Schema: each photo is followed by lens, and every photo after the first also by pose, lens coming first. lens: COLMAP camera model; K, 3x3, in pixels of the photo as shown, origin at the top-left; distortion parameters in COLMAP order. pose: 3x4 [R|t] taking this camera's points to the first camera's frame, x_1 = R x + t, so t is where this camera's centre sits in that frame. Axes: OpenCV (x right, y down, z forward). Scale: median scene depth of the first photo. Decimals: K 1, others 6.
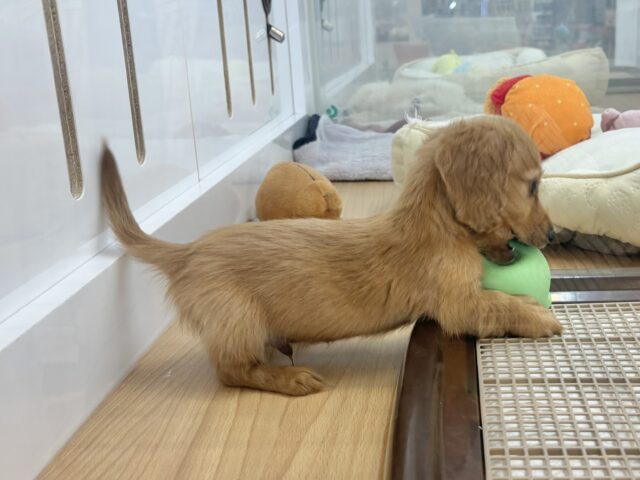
lens RADIAL K [[647.0, 0, 321.3], [0, 647.0, 240.8], [0, 0, 1]] dist [0.048309, 0.000000]
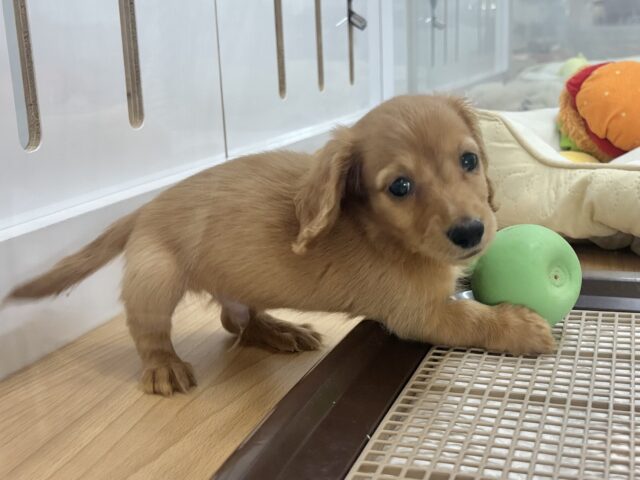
lens RADIAL K [[647.0, 0, 319.7], [0, 647.0, 240.1], [0, 0, 1]] dist [0.048309, 0.000000]
pose [[0.983919, 0.072245, -0.163353, 0.121733], [-0.072376, 0.997364, 0.005159, 0.017317], [0.163295, 0.006747, 0.986554, 0.078768]]
